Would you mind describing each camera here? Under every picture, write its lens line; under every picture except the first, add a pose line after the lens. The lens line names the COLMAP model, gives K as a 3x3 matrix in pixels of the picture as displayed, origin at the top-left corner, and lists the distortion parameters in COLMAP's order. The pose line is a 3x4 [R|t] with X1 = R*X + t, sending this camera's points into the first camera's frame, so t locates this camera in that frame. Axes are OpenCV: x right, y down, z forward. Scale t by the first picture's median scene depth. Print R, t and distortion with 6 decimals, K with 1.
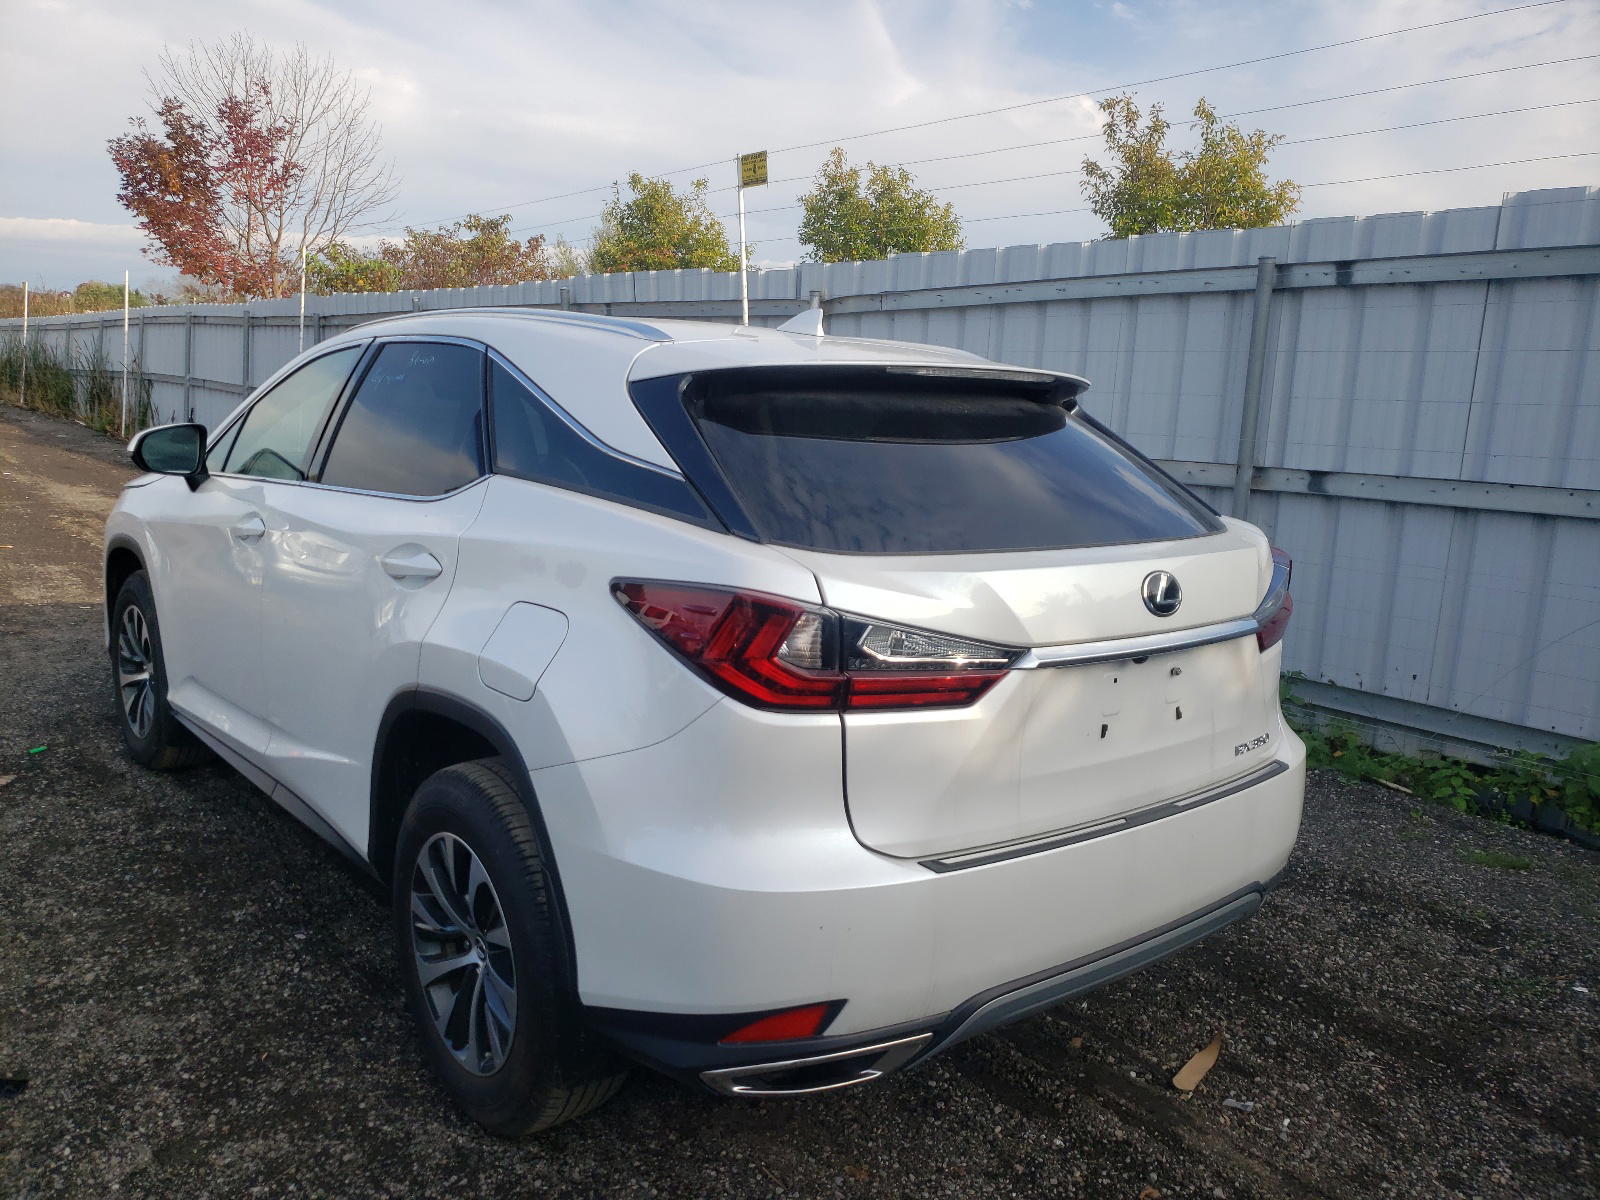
lens RADIAL K [[1228.2, 0, 800.0], [0, 1228.2, 600.0], [0, 0, 1]] dist [0.057324, 0.001325]
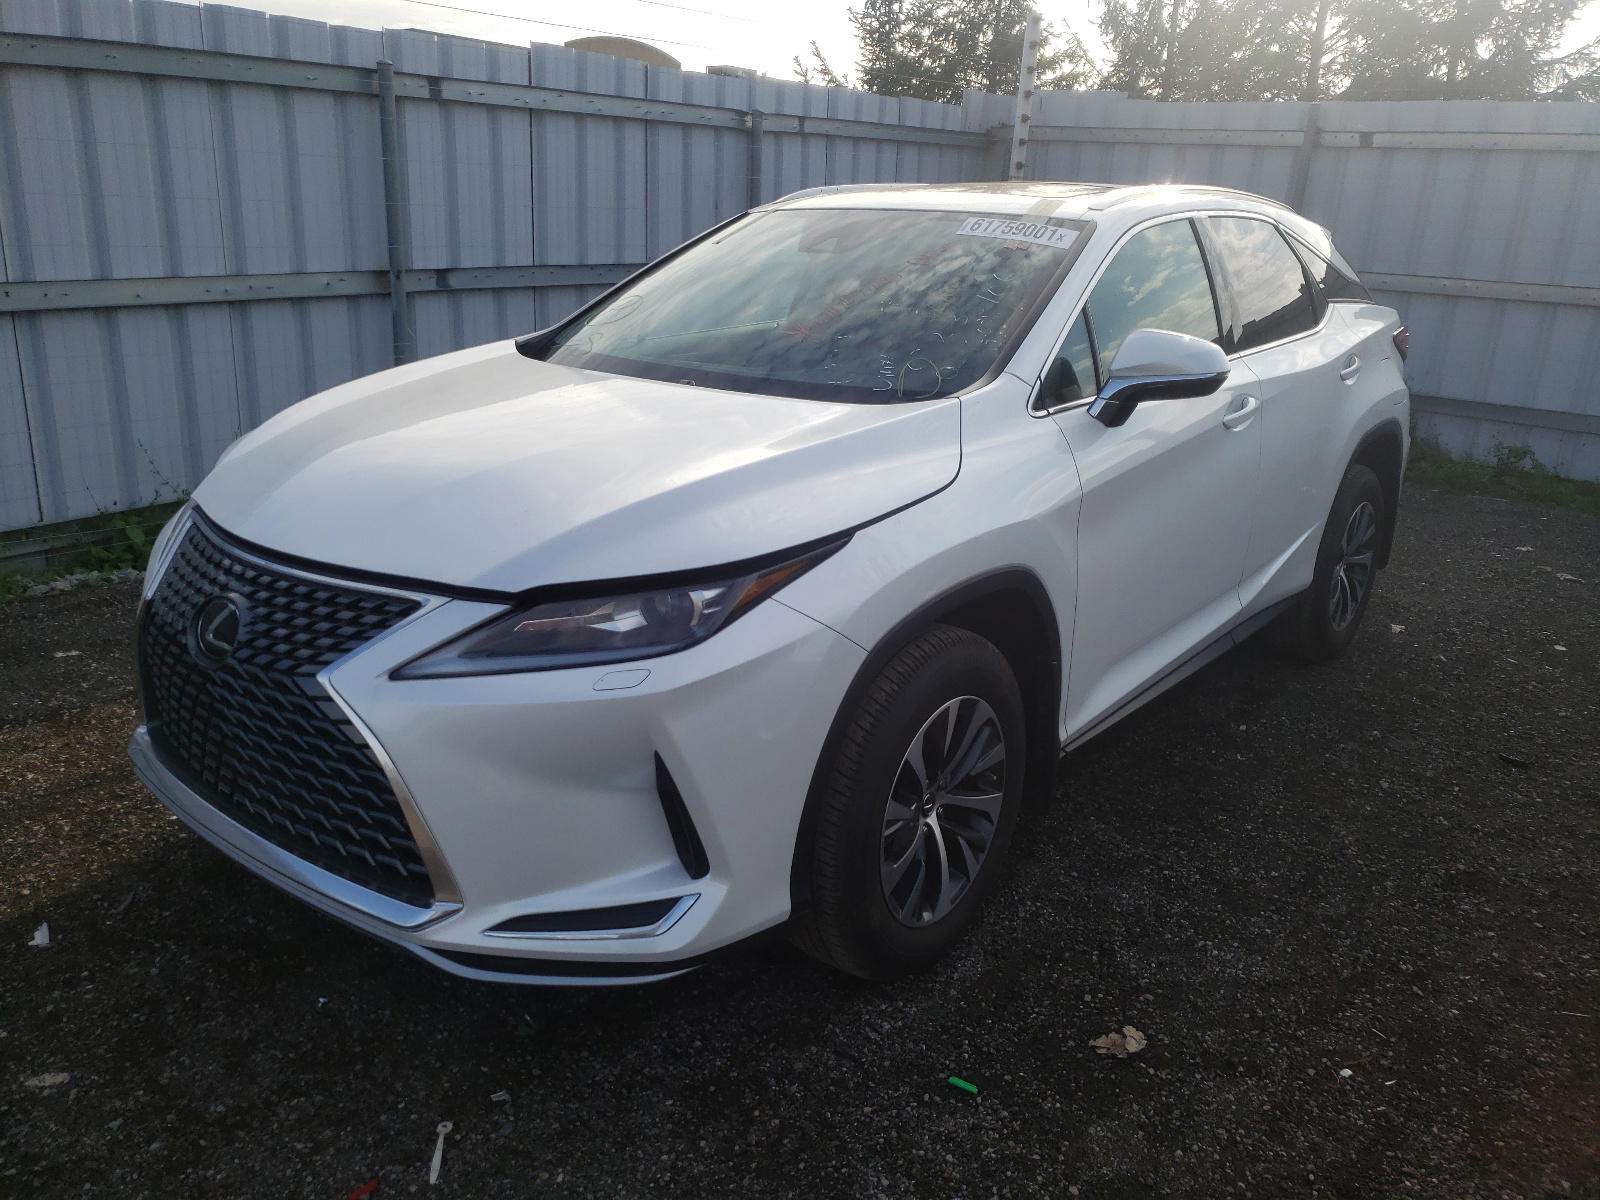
lens RADIAL K [[1278.9, 0, 800.0], [0, 1278.9, 600.0], [0, 0, 1]] dist [-0.005236, -0.004811]
pose [[-0.201981, -0.320016, 0.925631, -0.838951], [0.144244, 0.925084, 0.351303, -0.192097], [-0.968709, 0.204473, -0.140689, 0.935767]]
